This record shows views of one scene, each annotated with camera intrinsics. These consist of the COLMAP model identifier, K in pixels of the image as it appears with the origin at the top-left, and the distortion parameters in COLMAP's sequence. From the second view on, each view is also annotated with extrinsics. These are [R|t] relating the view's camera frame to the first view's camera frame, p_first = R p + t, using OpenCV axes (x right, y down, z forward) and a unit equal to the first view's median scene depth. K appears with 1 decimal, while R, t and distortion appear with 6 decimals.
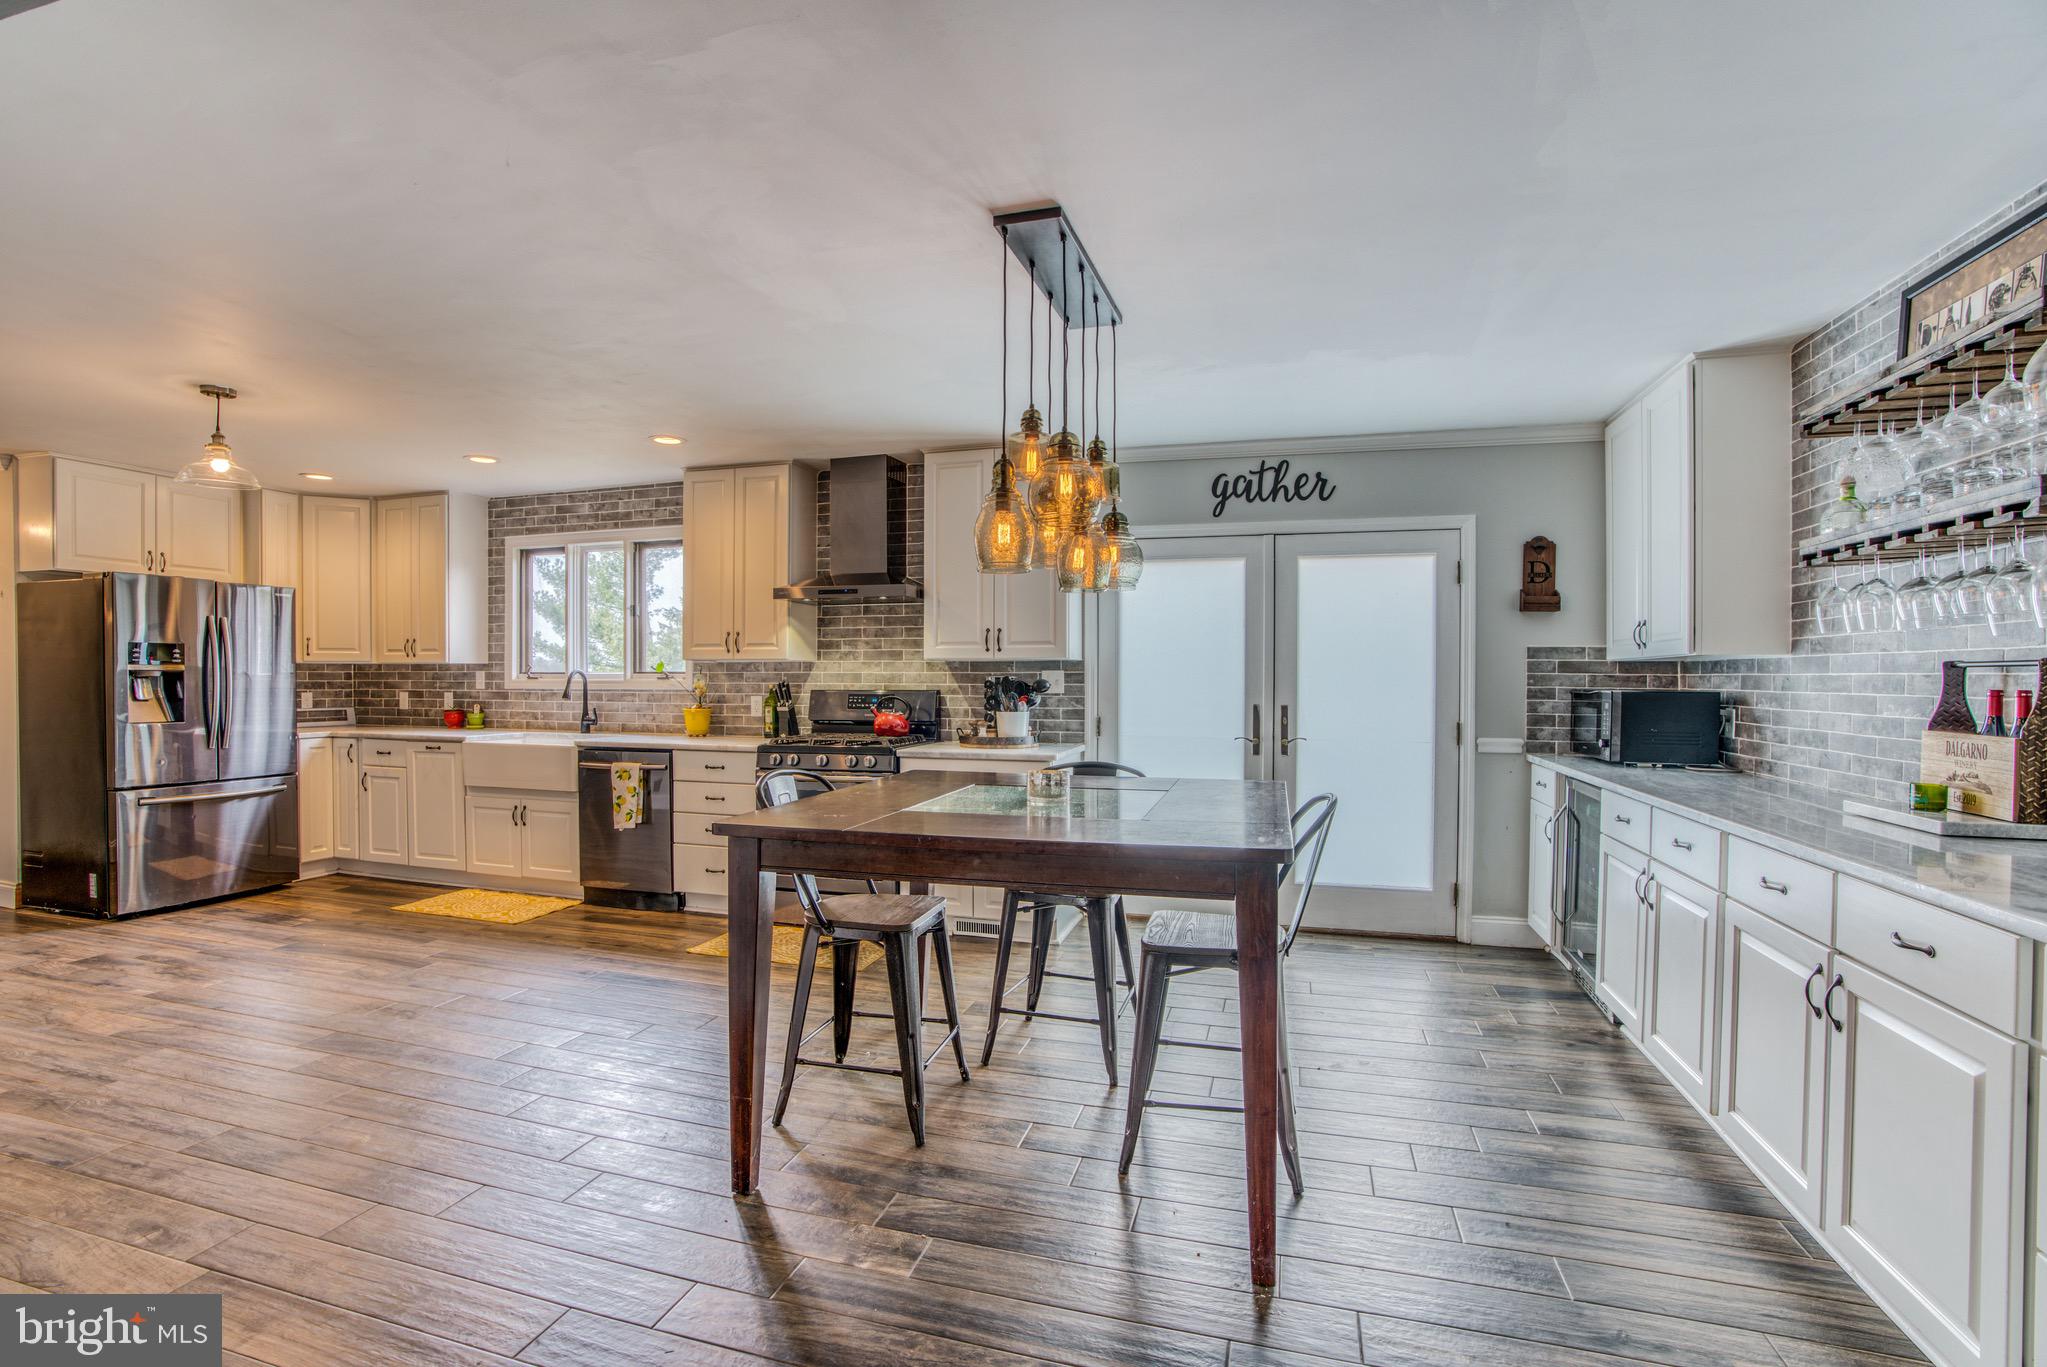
lens RADIAL K [[939.6, 0, 1005.5], [0, 939.6, 689.9], [0, 0, 1]] dist [-0.069524, 0.025640]
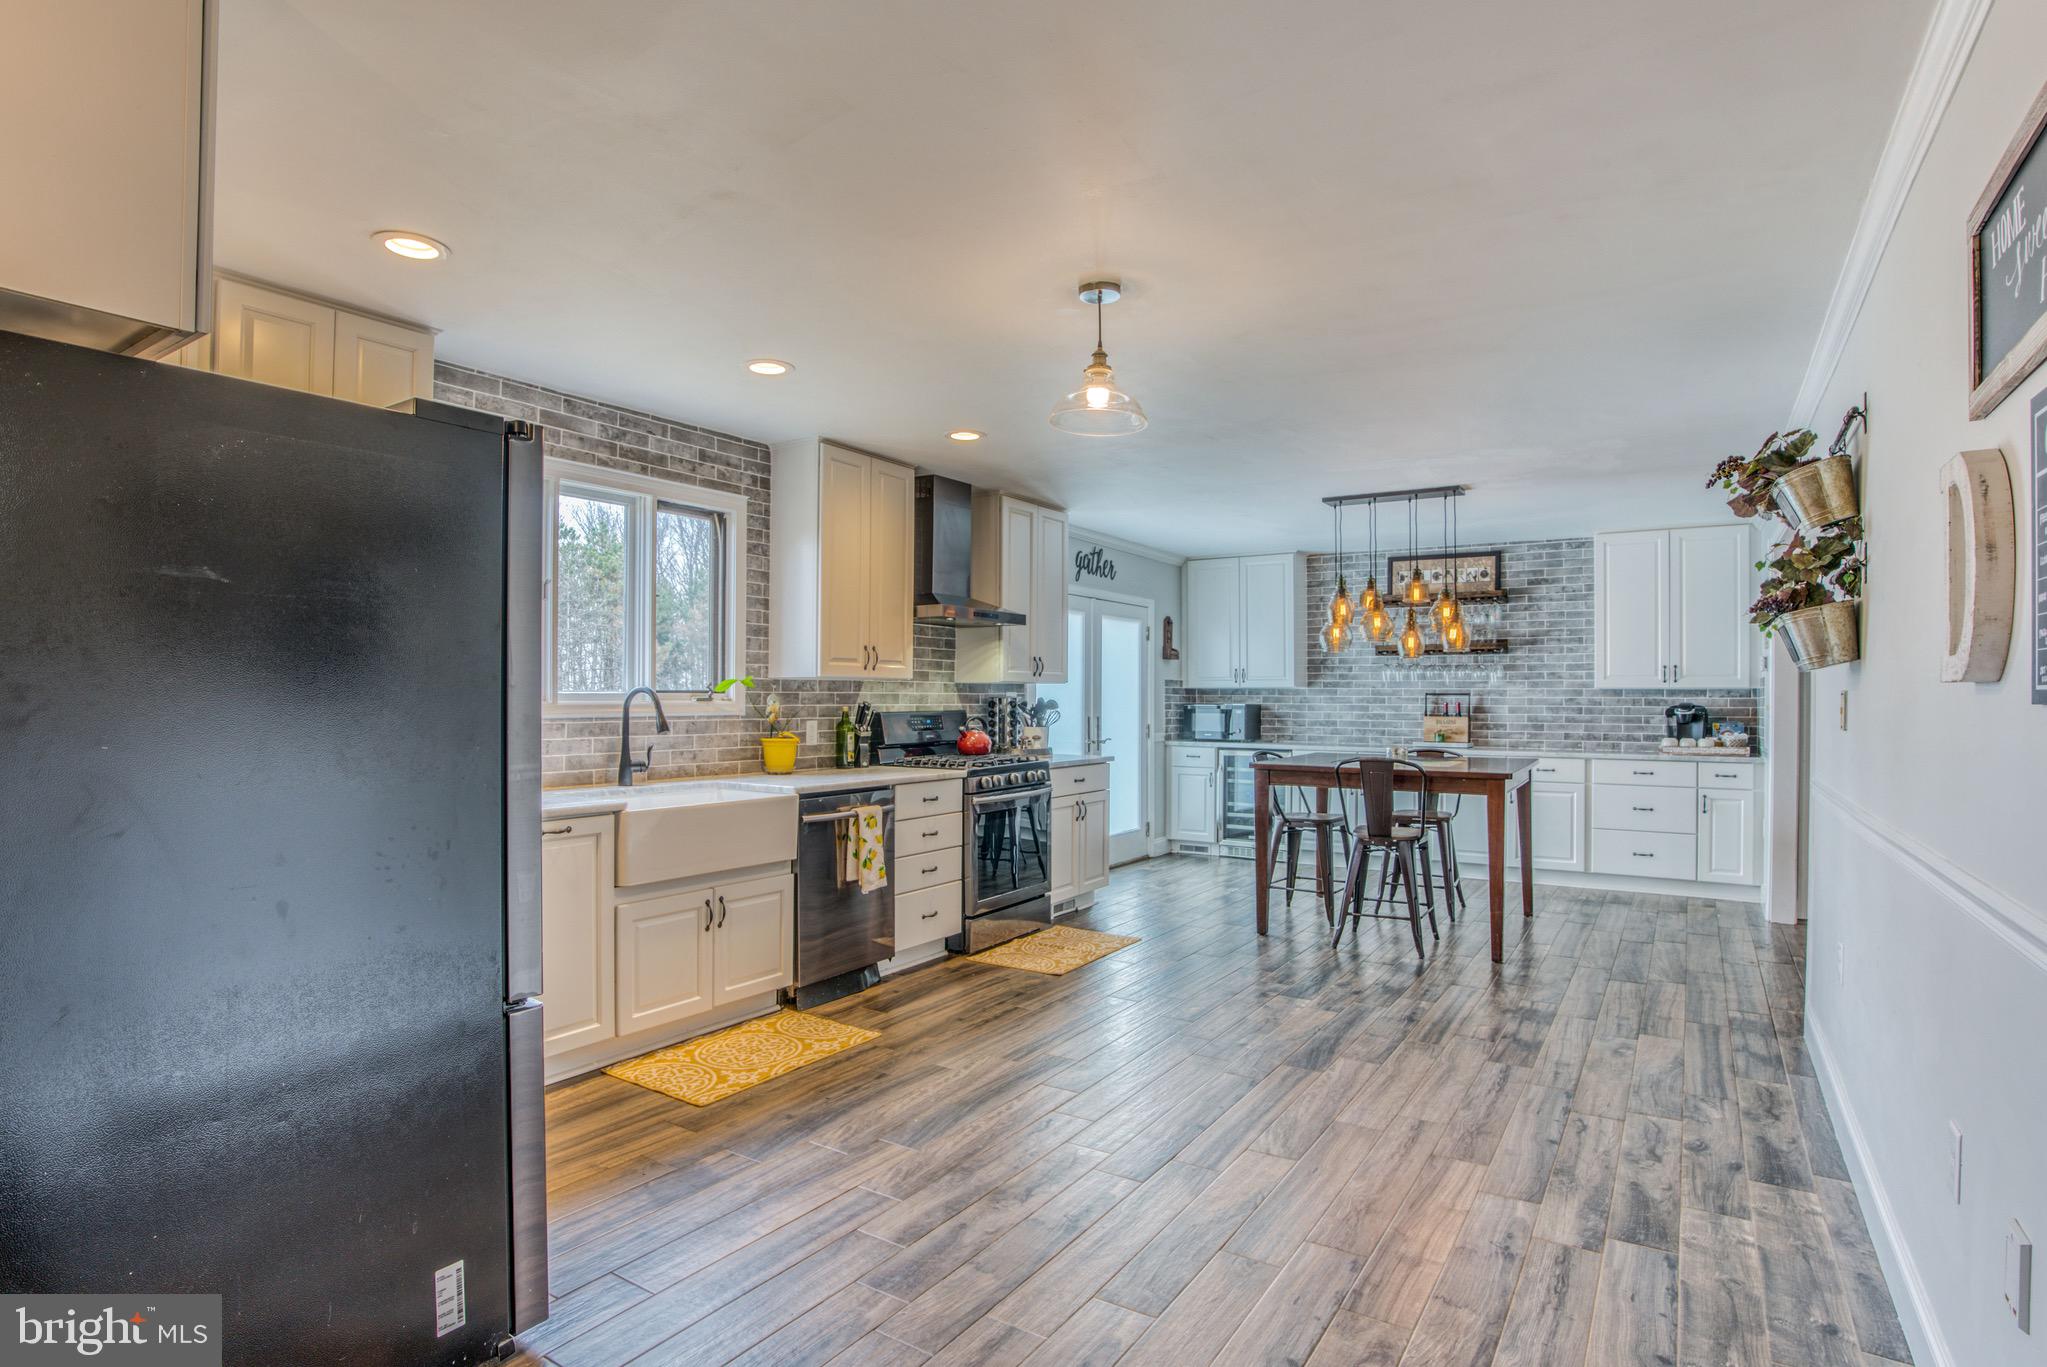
lens RADIAL K [[1063.1, 0, 1006.4], [0, 1063.1, 689.4], [0, 0, 1]] dist [-0.069840, 0.022143]
pose [[0.280473, 0.004060, 0.959853, -1.334250], [0.008742, 0.999939, -0.006784, -0.015728], [-0.959822, 0.010293, 0.280420, 0.673145]]
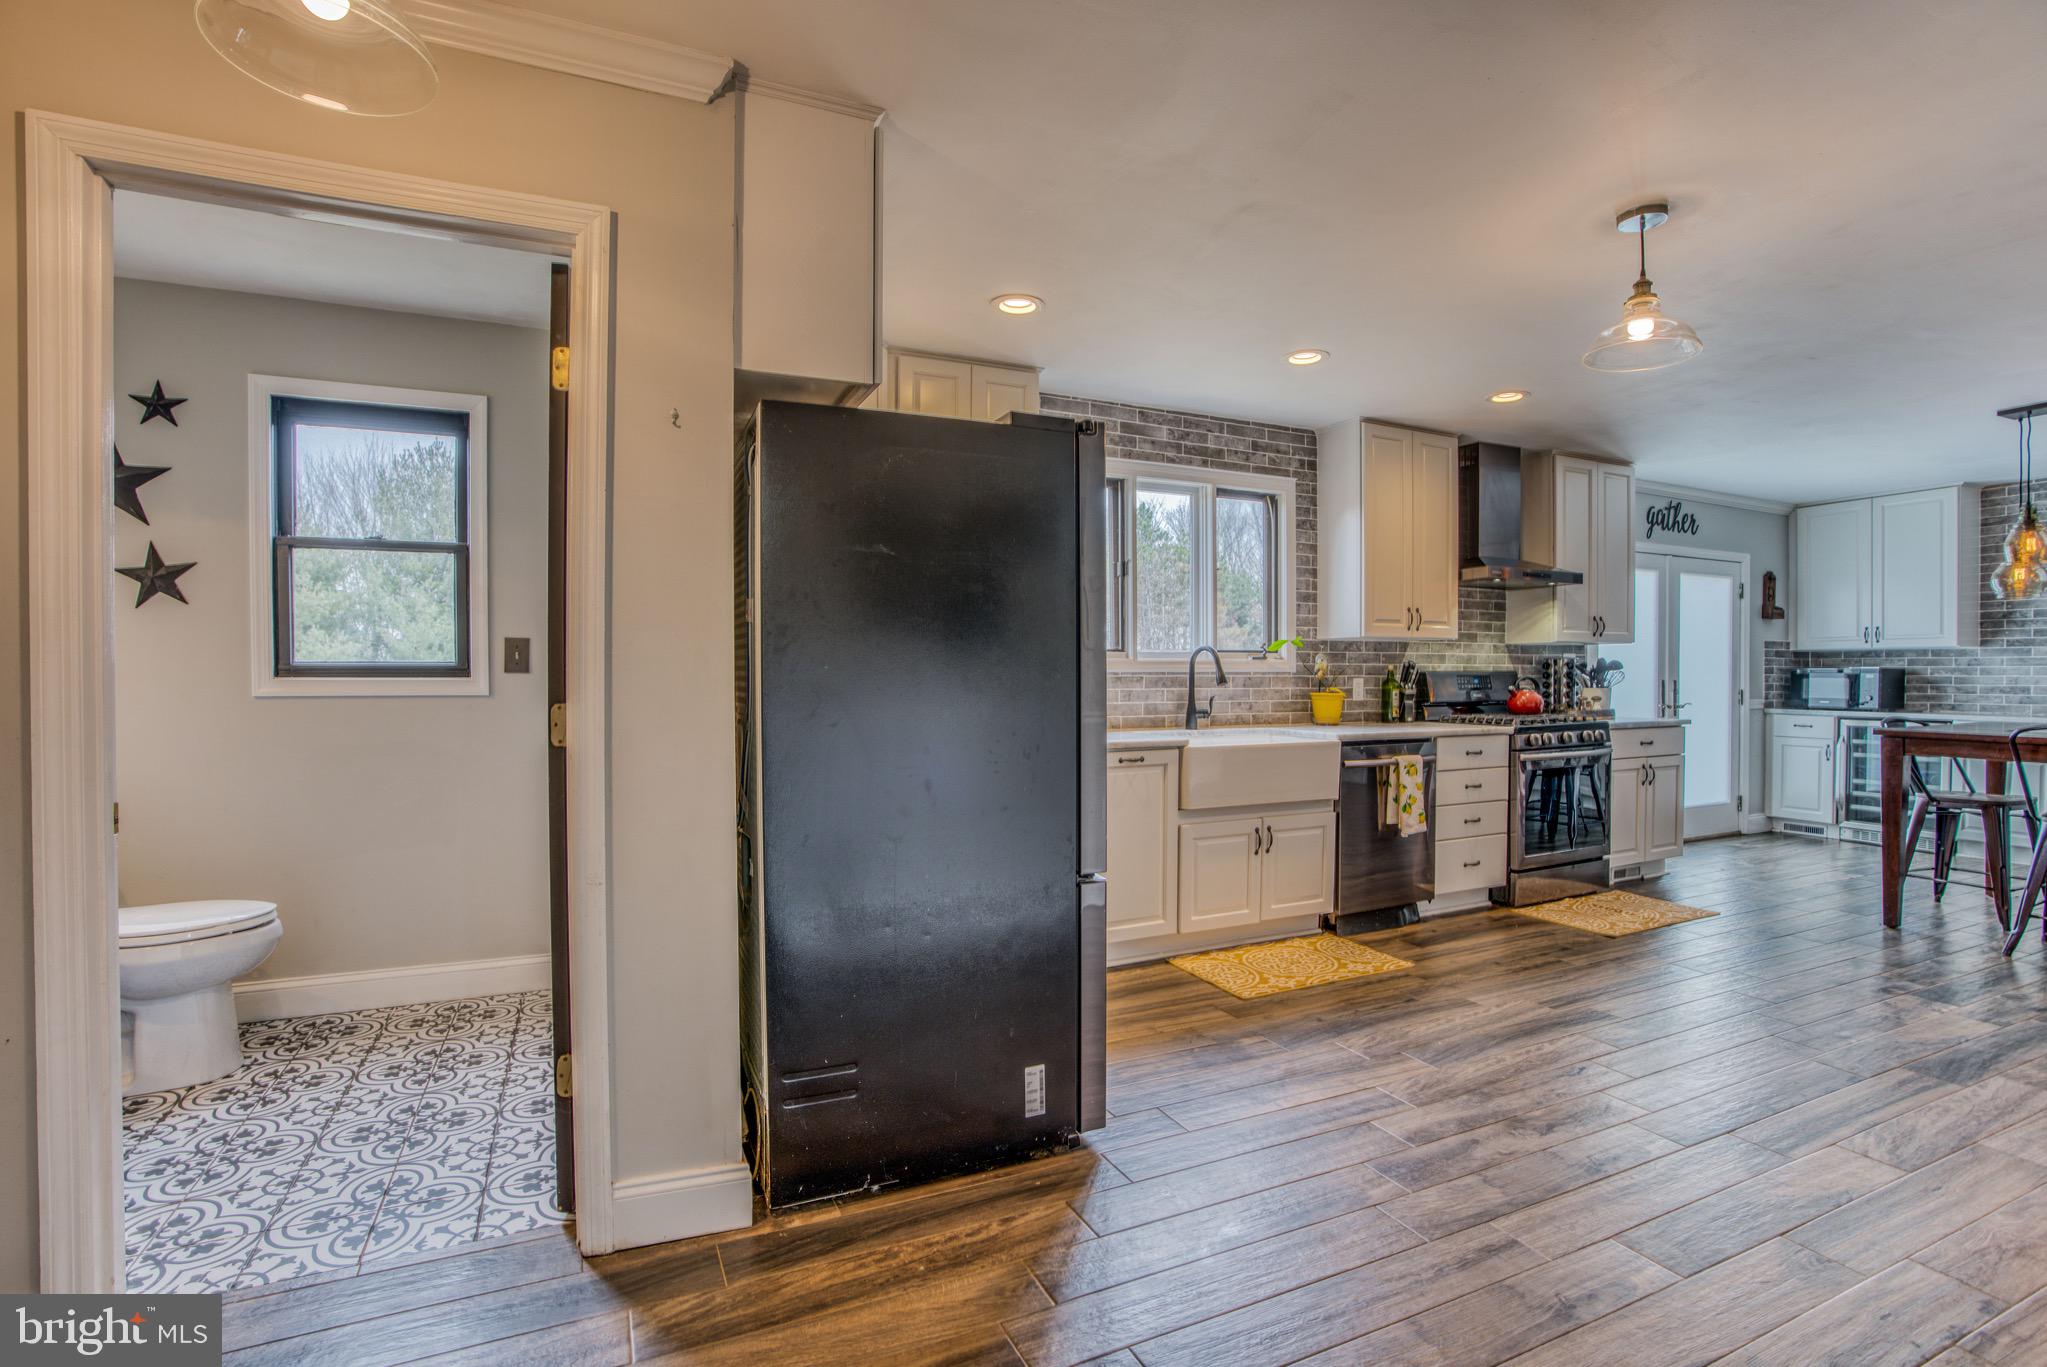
lens RADIAL K [[939.6, 0, 1007.0], [0, 939.6, 686.0], [0, 0, 1]] dist [-0.069524, 0.025640]
pose [[0.749297, -0.013314, 0.662100, -1.335954], [0.010889, 0.999910, 0.007784, 0.003973], [-0.662144, 0.001378, 0.749375, 0.645815]]
